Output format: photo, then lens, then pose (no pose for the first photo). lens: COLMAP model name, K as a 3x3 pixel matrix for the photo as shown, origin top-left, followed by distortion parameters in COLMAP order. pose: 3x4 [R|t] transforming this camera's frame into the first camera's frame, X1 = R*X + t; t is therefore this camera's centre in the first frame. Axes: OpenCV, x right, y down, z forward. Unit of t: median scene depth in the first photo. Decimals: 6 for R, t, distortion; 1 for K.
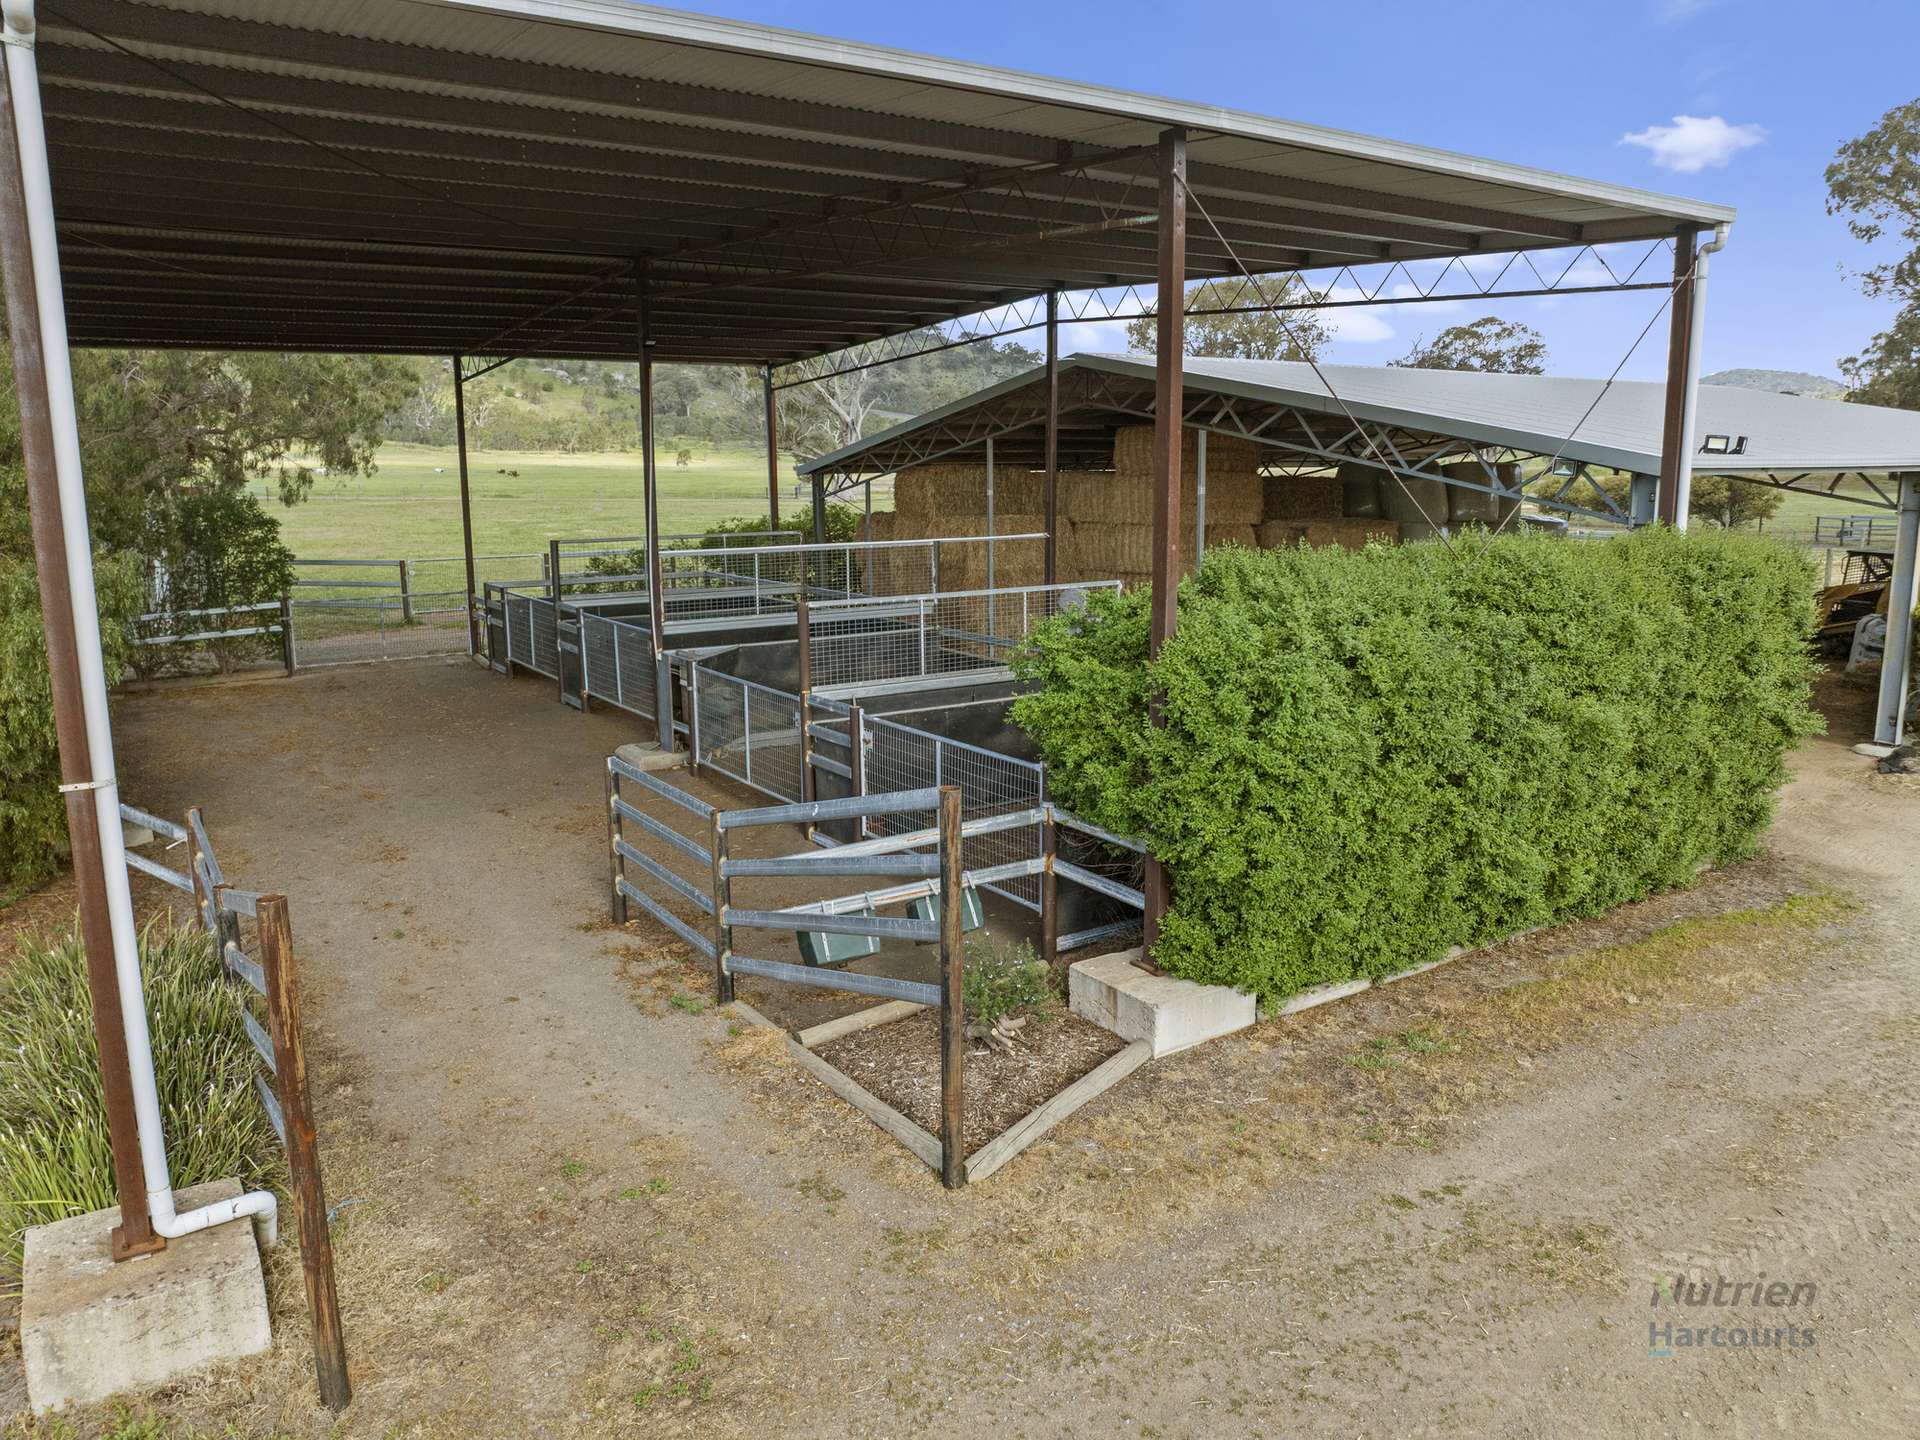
lens RADIAL K [[1367.8, 0, 970.2], [0, 1367.8, 699.2], [0, 0, 1]] dist [-0.041930, -0.000185]
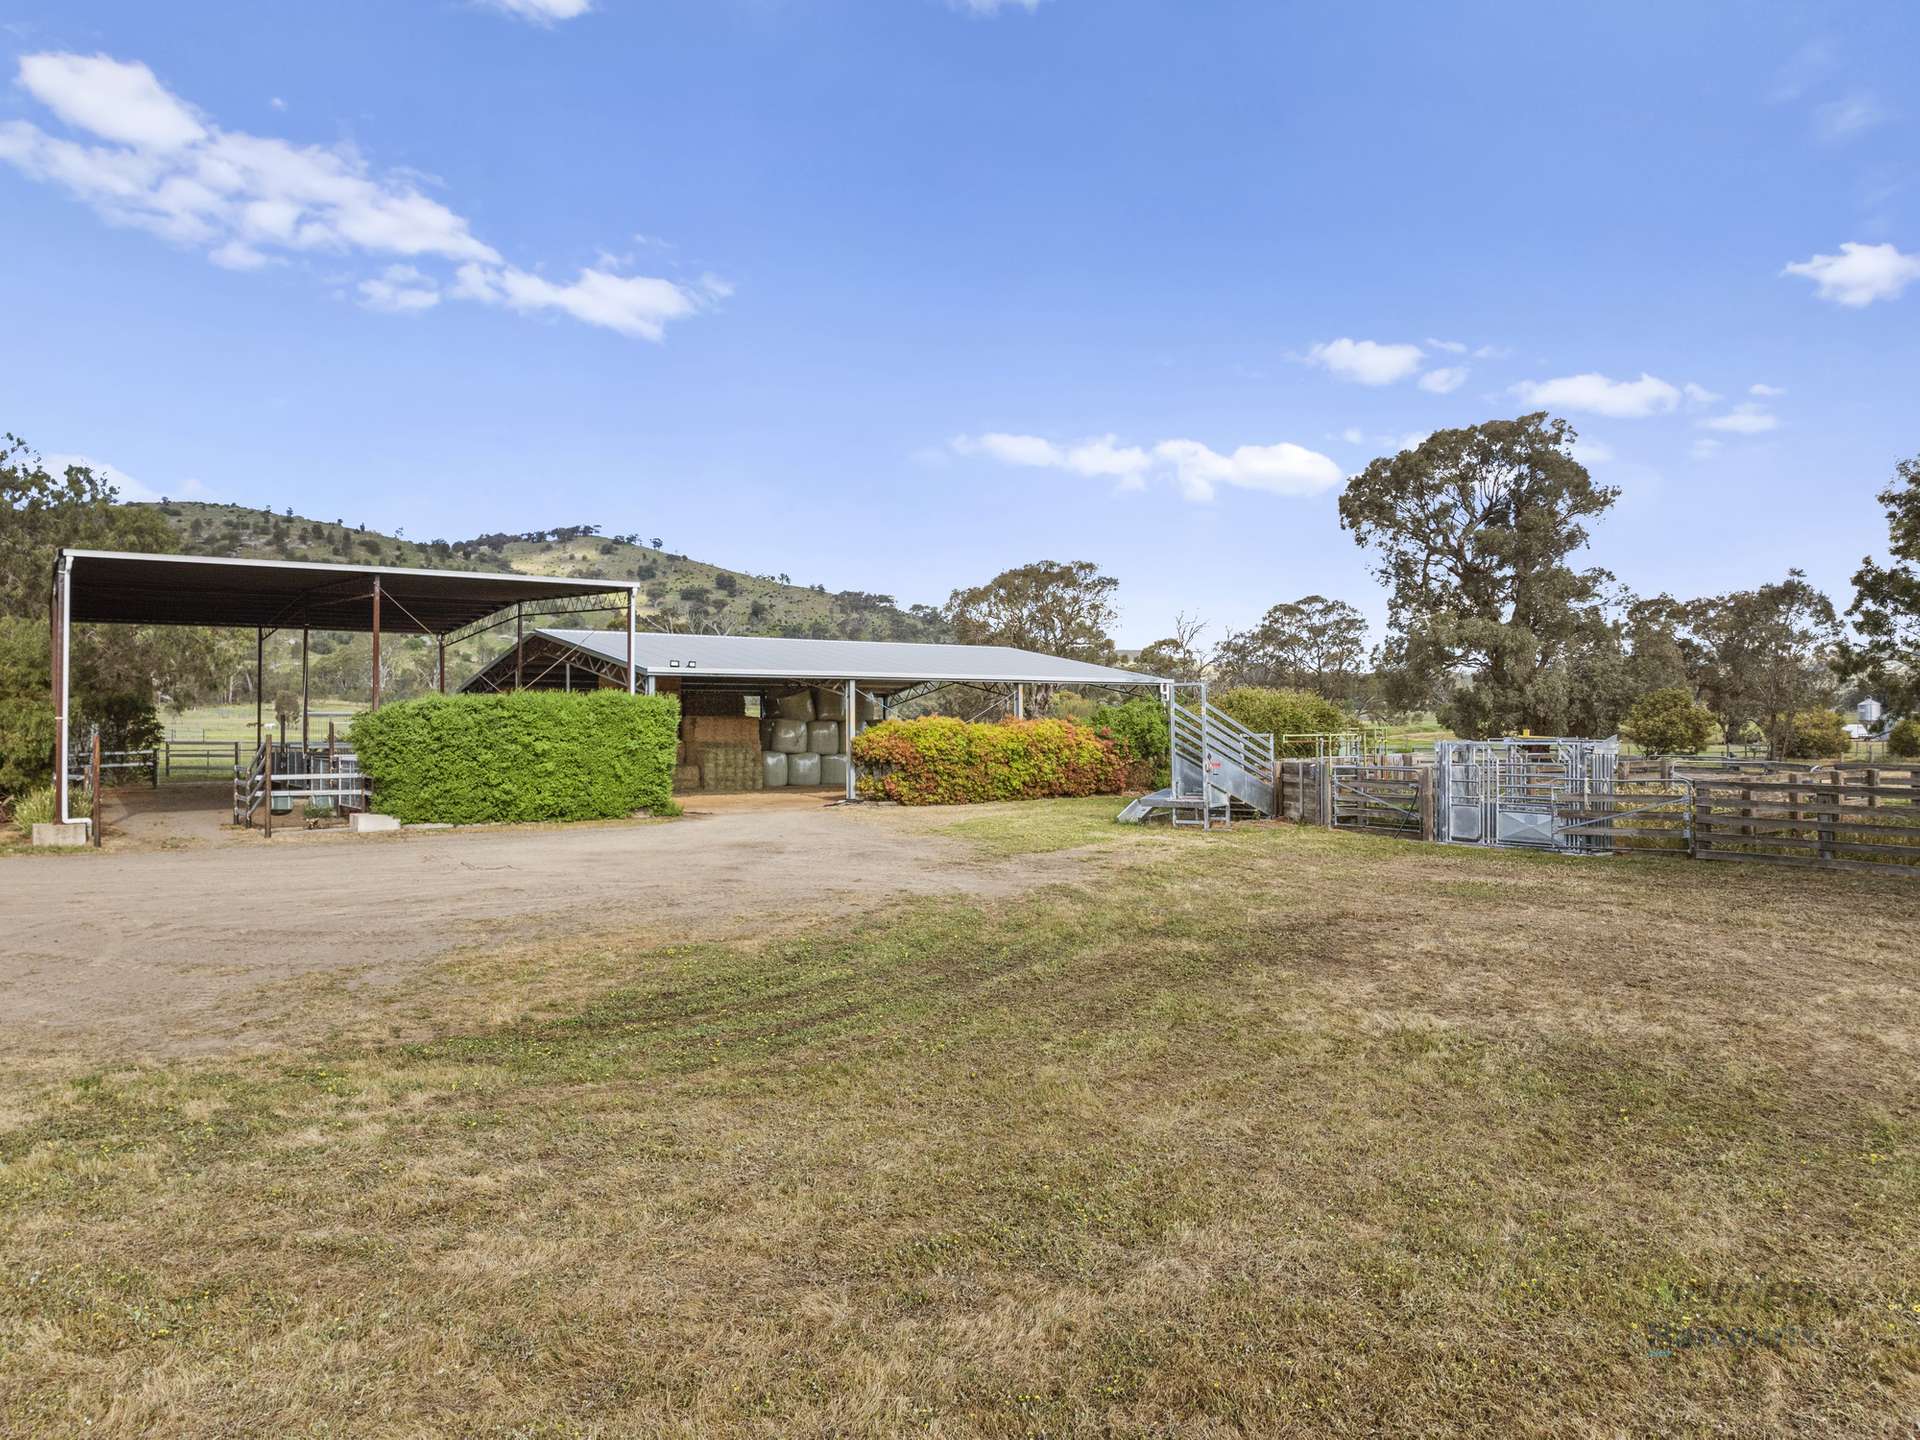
lens RADIAL K [[1367.8, 0, 970.2], [0, 1367.8, 699.2], [0, 0, 1]] dist [-0.041930, -0.000185]
pose [[0.999594, 0.006197, 0.027801, 0.510667], [-0.000732, 0.981312, -0.192420, 0.190985], [-0.028474, 0.192322, 0.980919, -0.793681]]
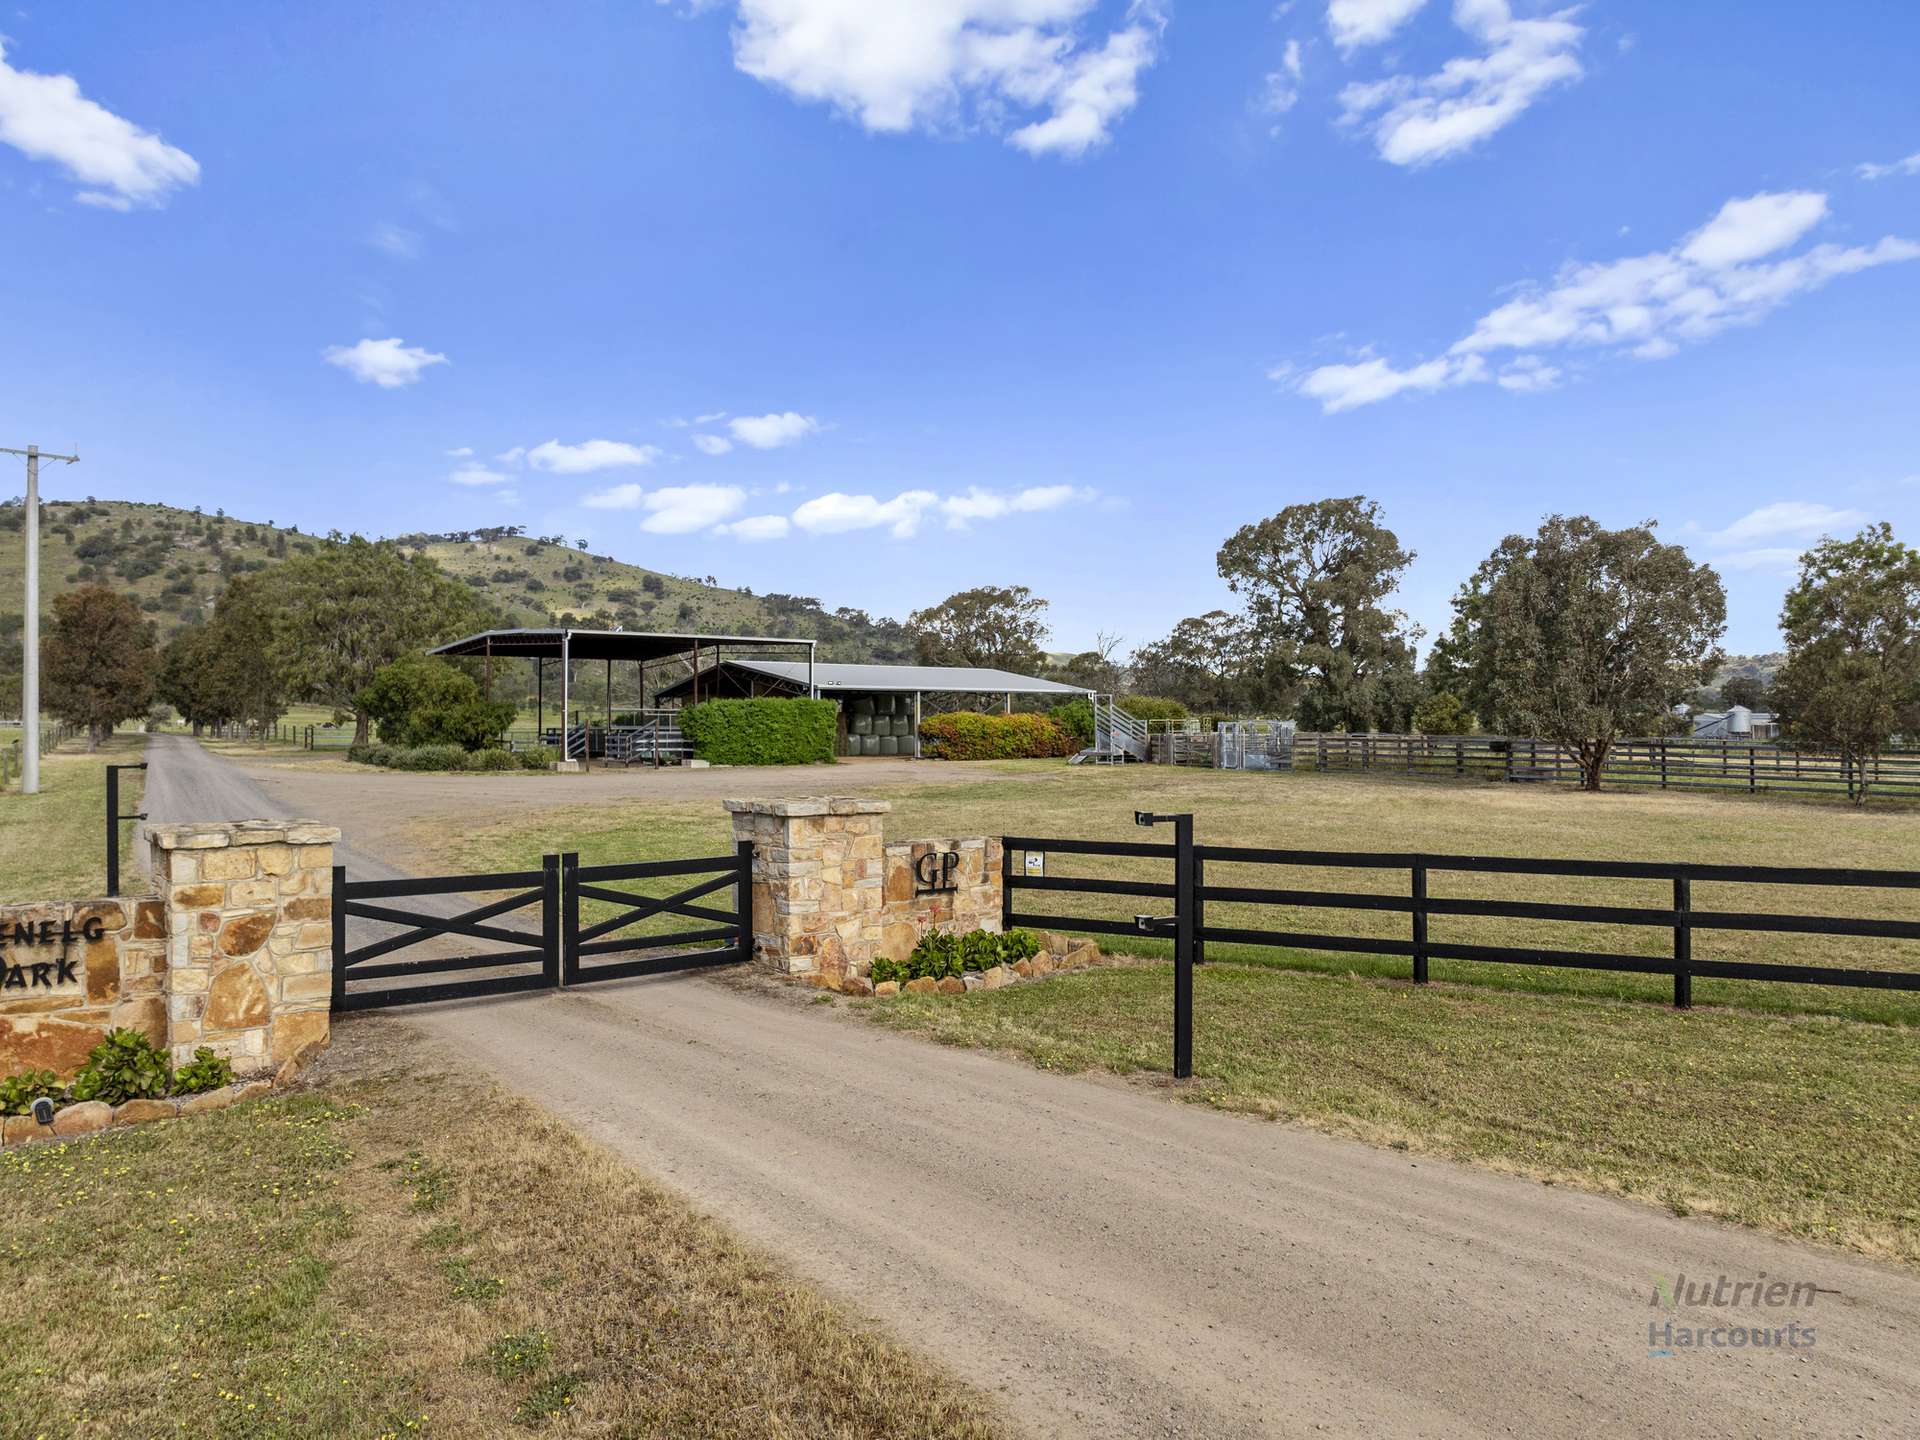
lens RADIAL K [[1367.8, 0, 970.2], [0, 1367.8, 699.2], [0, 0, 1]] dist [-0.041930, -0.000185]
pose [[0.996337, 0.008354, 0.085106, 0.304604], [0.008289, 0.981095, -0.193351, 0.408938], [-0.085112, 0.193348, 0.977432, -1.911217]]
